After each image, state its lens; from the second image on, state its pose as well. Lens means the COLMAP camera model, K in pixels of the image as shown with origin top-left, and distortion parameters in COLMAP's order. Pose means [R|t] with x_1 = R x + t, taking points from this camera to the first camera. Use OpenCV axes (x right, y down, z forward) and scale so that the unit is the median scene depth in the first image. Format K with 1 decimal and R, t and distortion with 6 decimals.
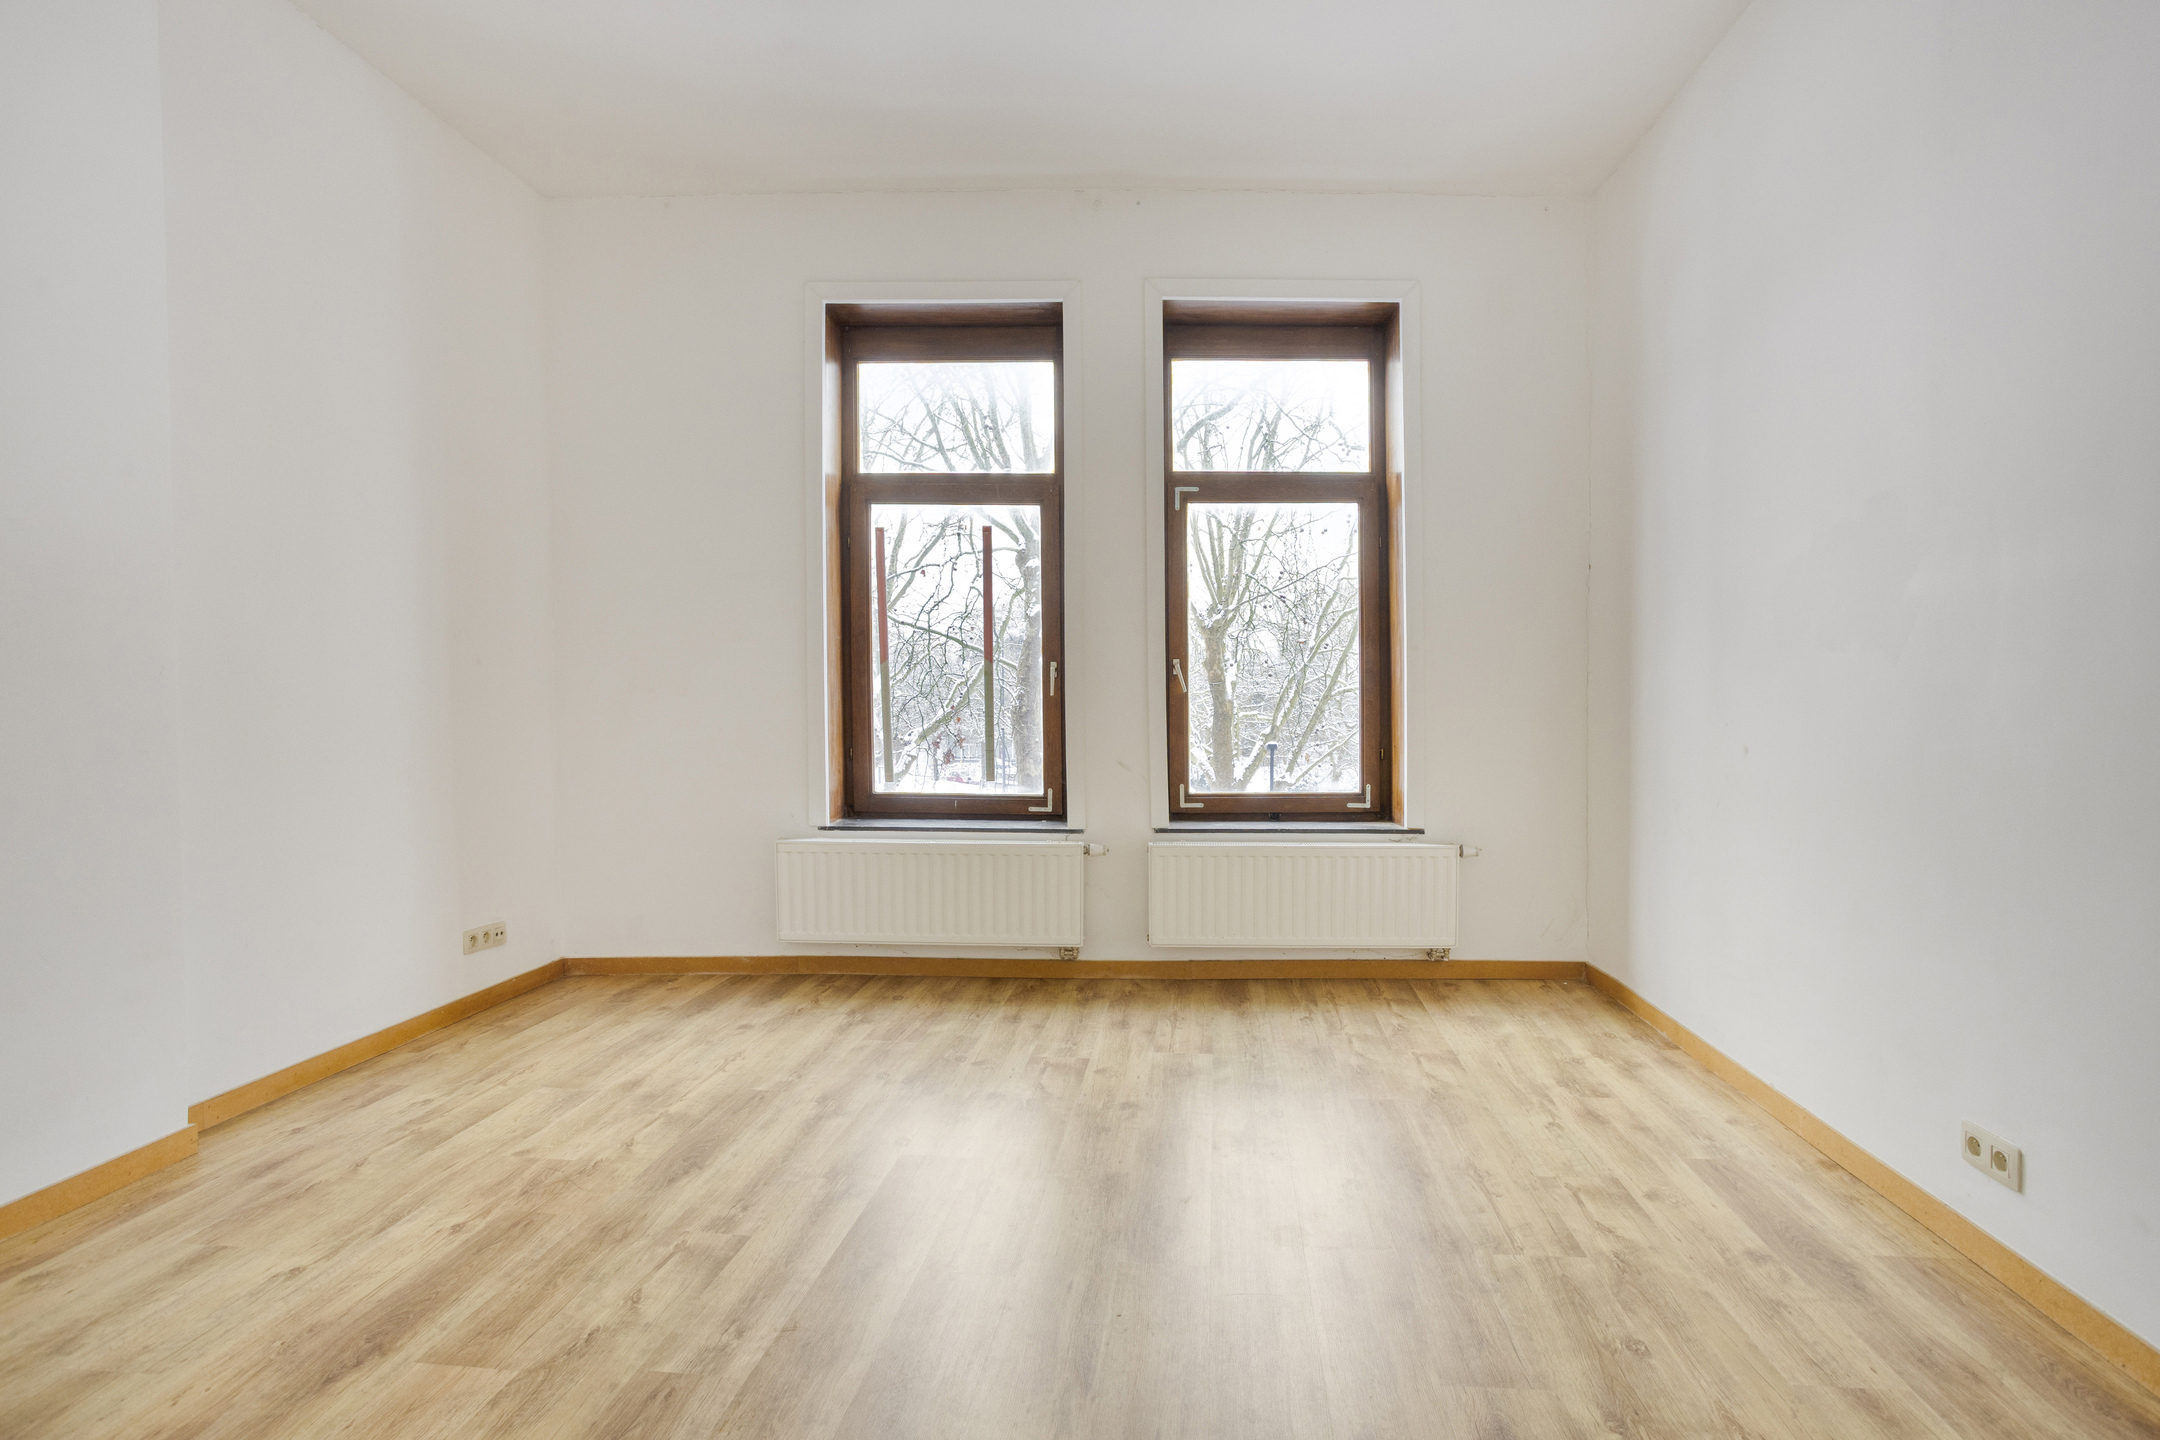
lens RADIAL K [[1115.1, 0, 1082.6], [0, 1115.1, 785.8], [0, 0, 1]] dist [-0.060560, 0.047761]
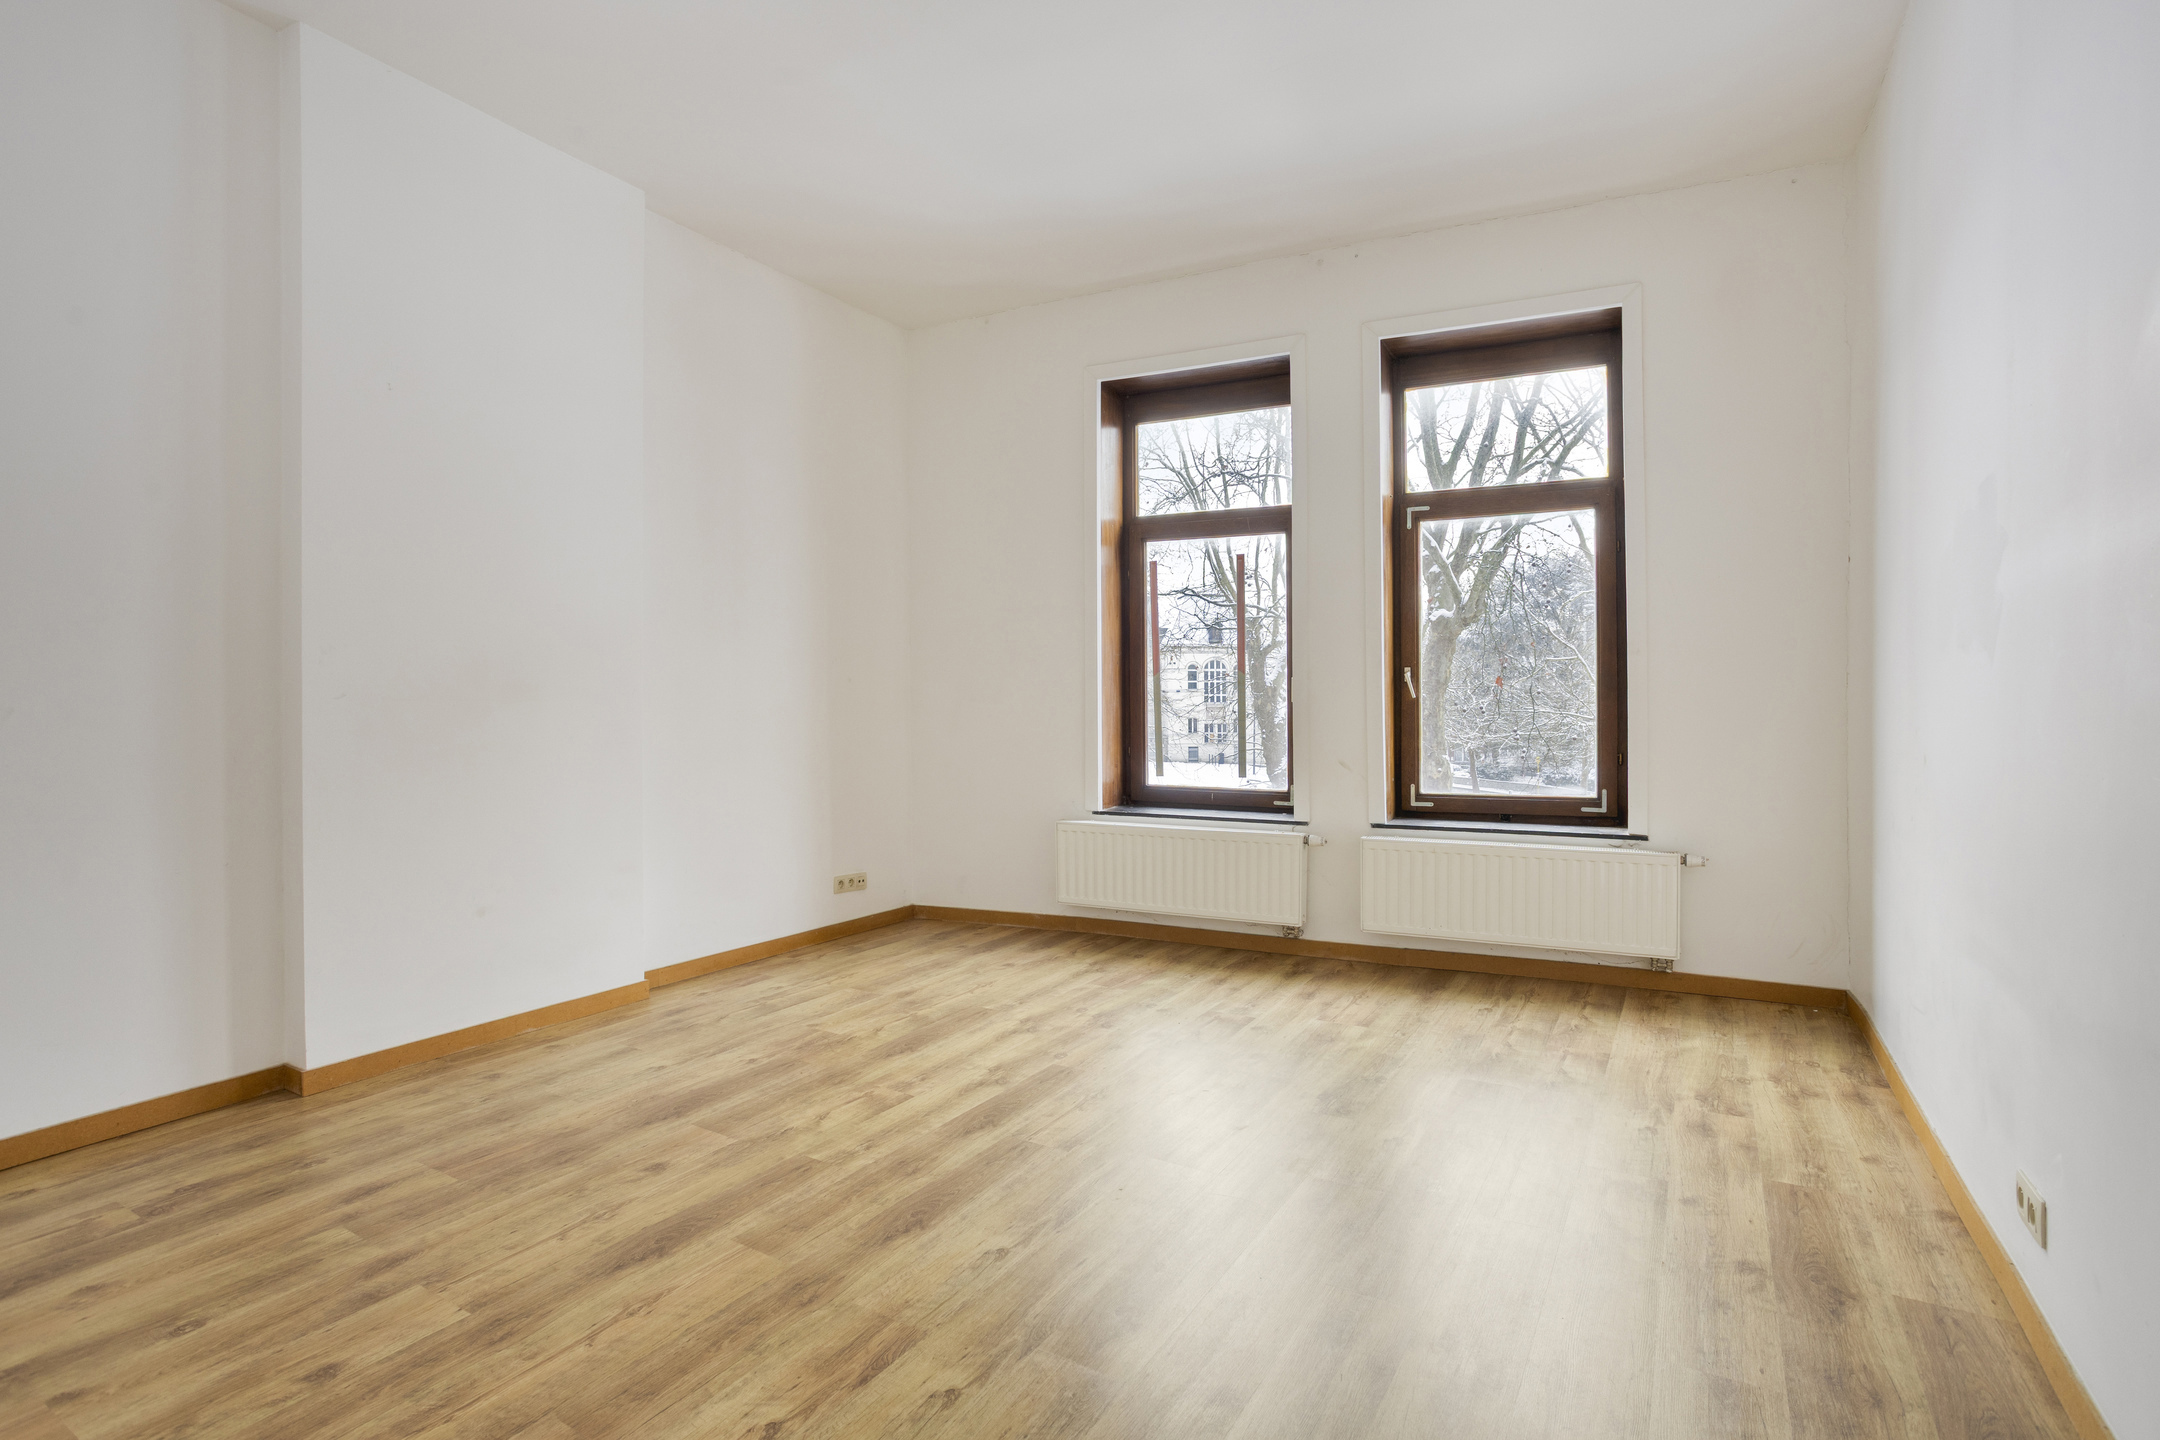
lens RADIAL K [[1115.1, 0, 1082.6], [0, 1115.1, 785.8], [0, 0, 1]] dist [-0.060560, 0.047761]
pose [[0.891714, 0.025187, -0.451898, 0.340536], [-0.024590, 0.999672, 0.007195, 0.000279], [0.451931, 0.004696, 0.892041, -0.105979]]
